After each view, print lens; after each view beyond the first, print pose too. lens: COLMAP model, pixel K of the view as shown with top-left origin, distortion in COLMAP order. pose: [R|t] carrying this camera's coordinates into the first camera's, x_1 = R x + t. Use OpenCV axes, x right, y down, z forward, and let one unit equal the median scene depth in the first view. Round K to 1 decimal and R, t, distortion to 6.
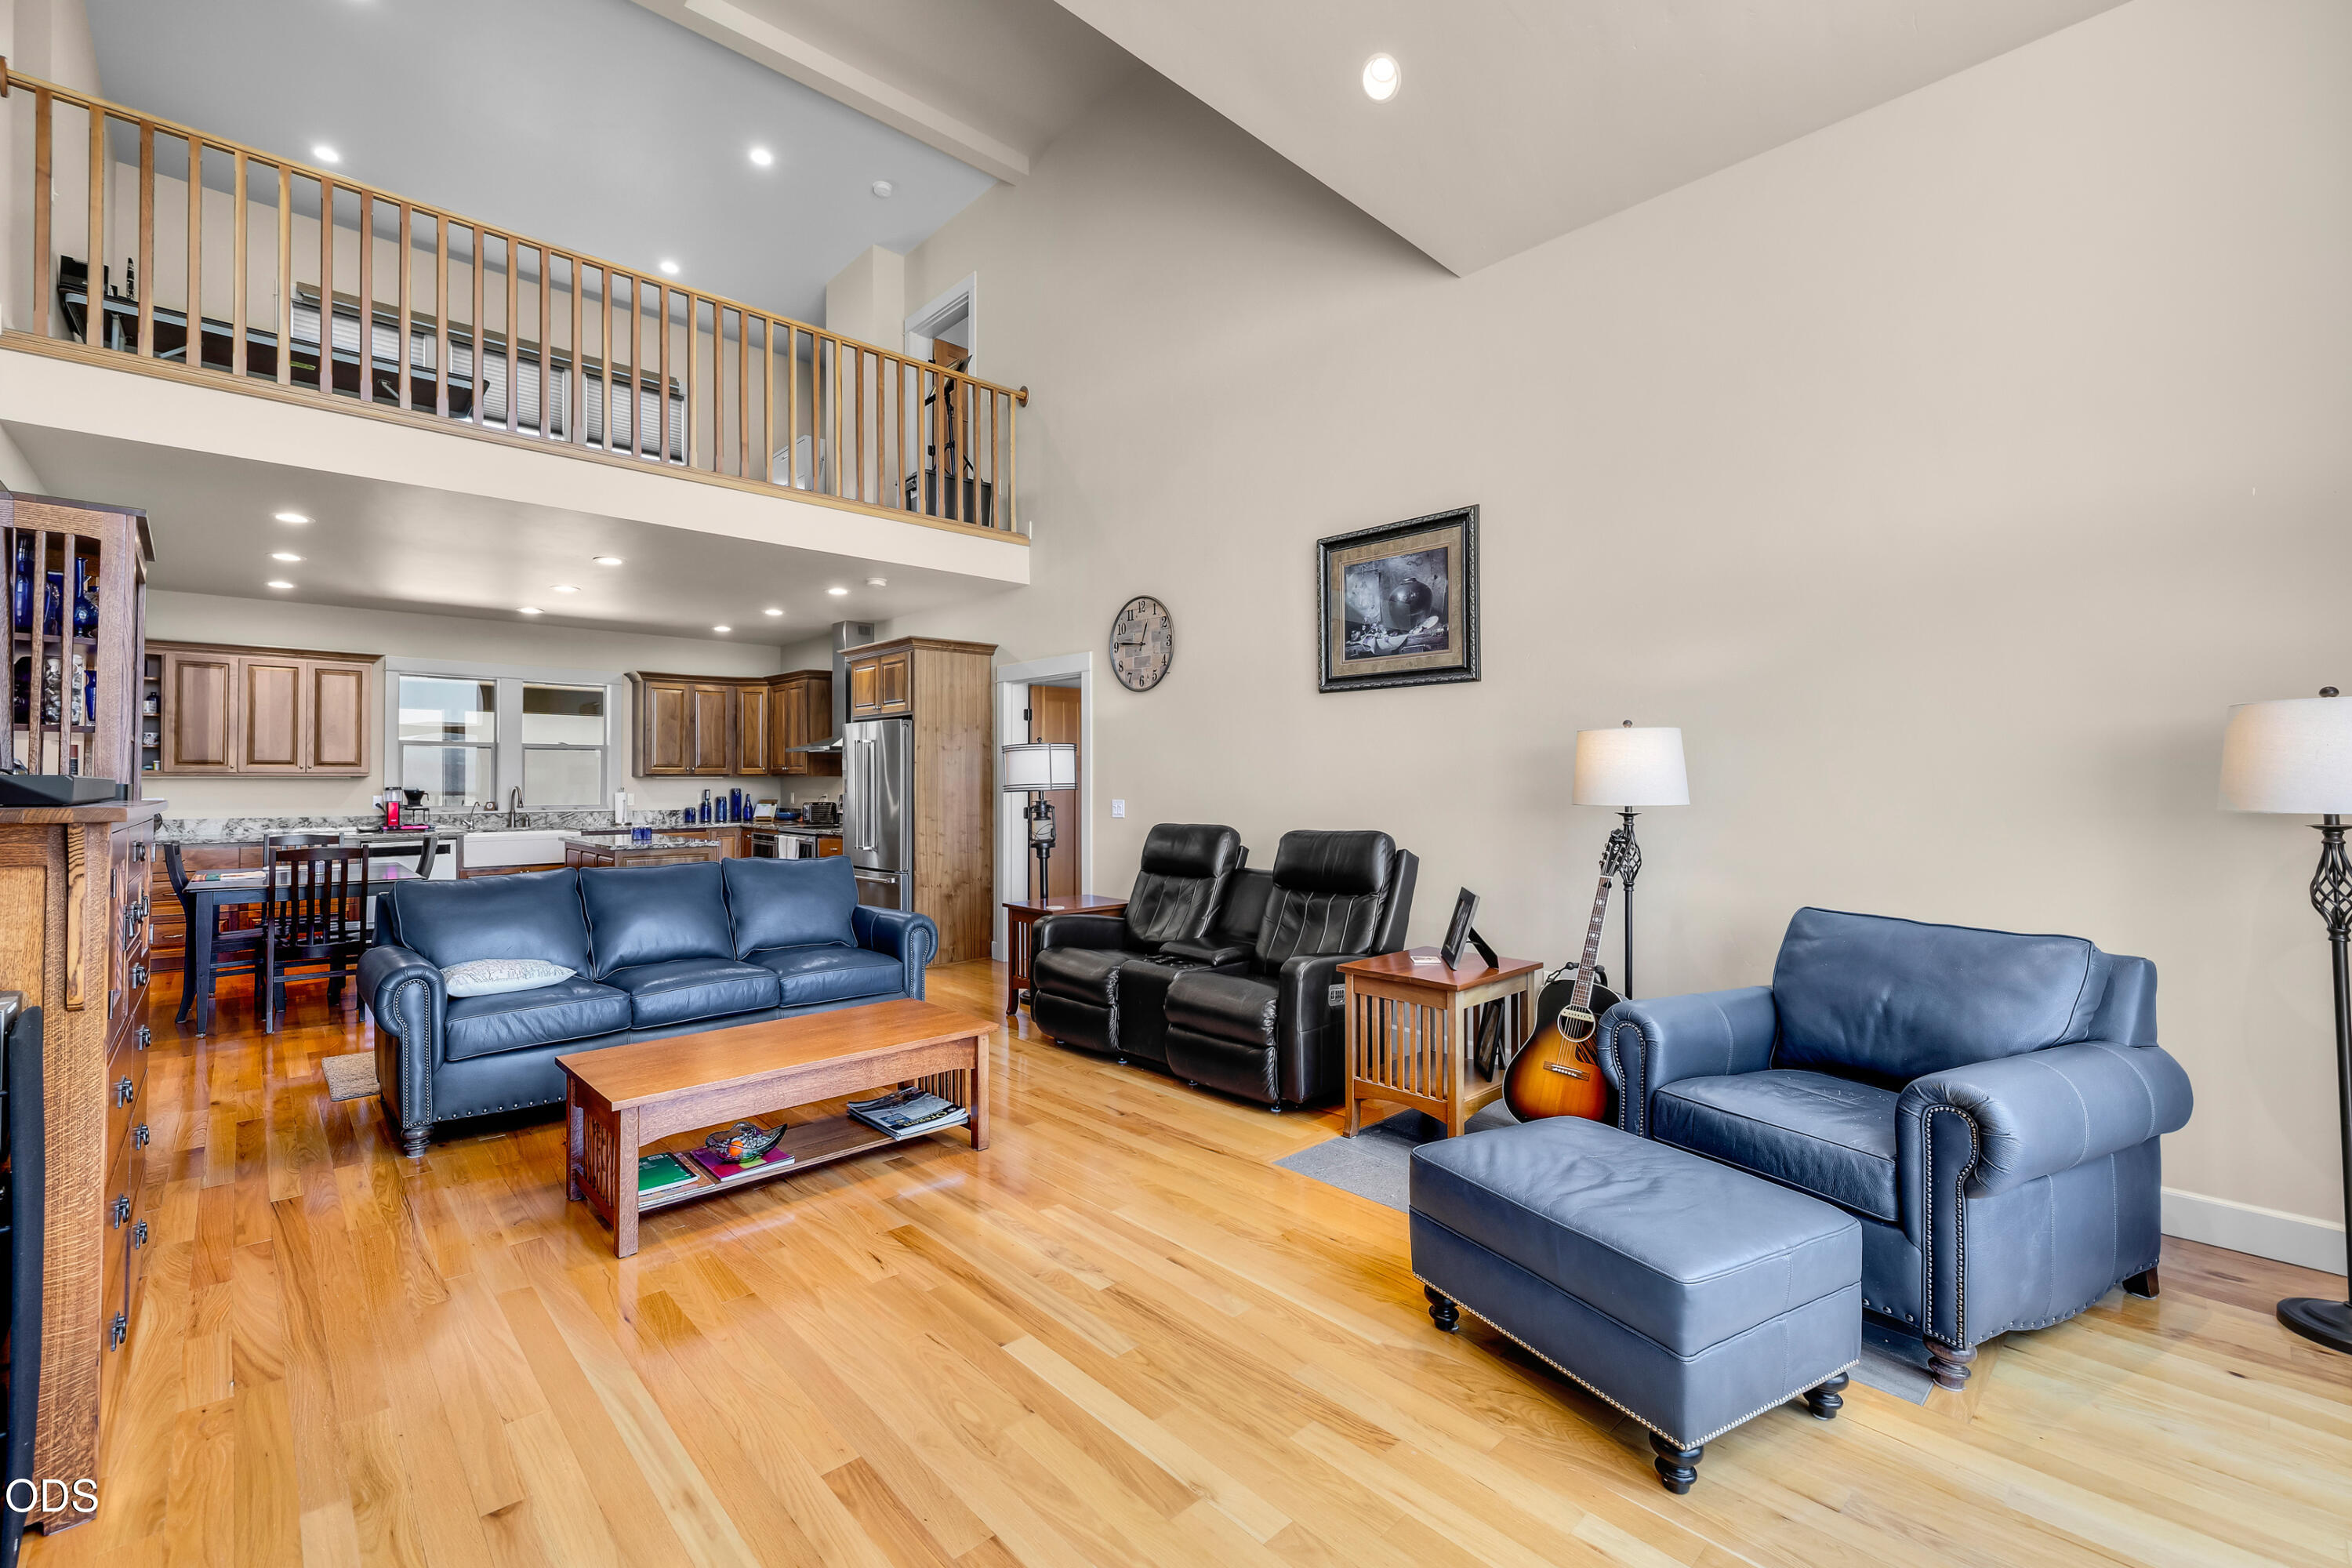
lens RADIAL K [[989.6, 0, 1161.3], [0, 989.6, 780.9], [0, 0, 1]] dist [-0.000129, -0.000091]
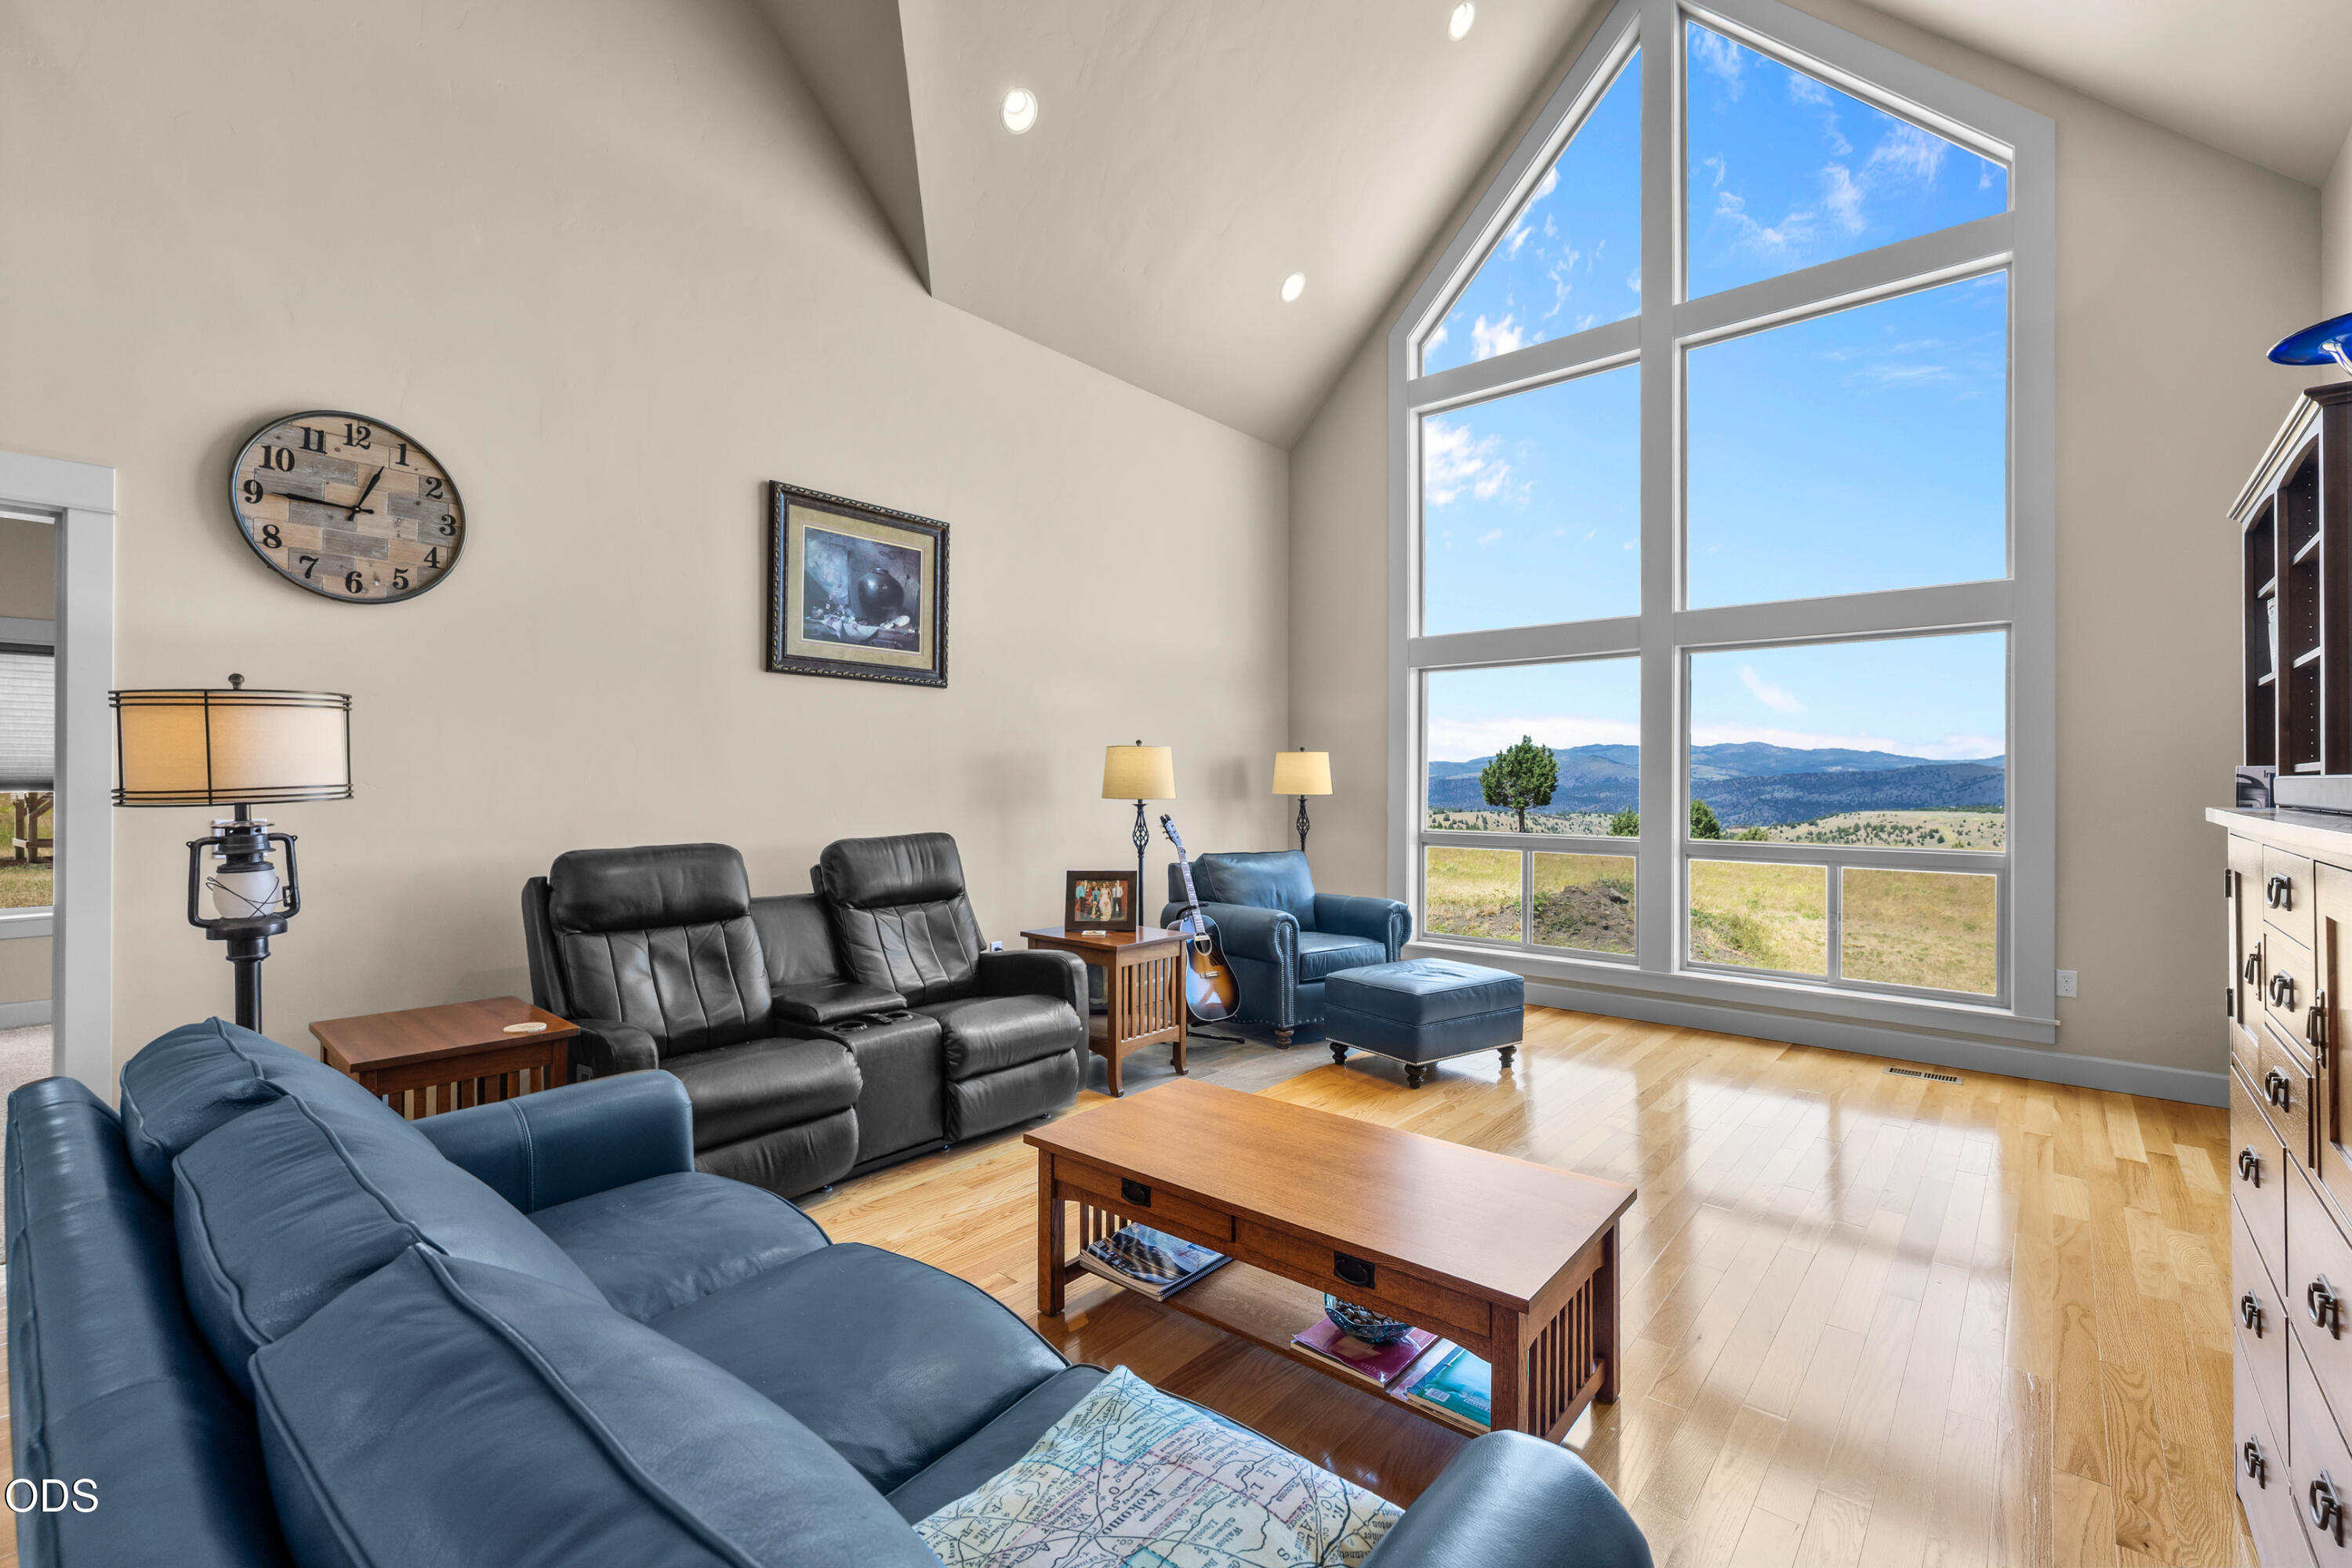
lens RADIAL K [[989.6, 0, 1175.5], [0, 989.6, 774.9], [0, 0, 1]] dist [-0.000129, -0.000091]
pose [[-0.099916, 0.005430, 0.994981, -0.737226], [-0.004631, 0.999972, -0.005923, -0.000392], [-0.994985, -0.005199, -0.099888, 0.817403]]
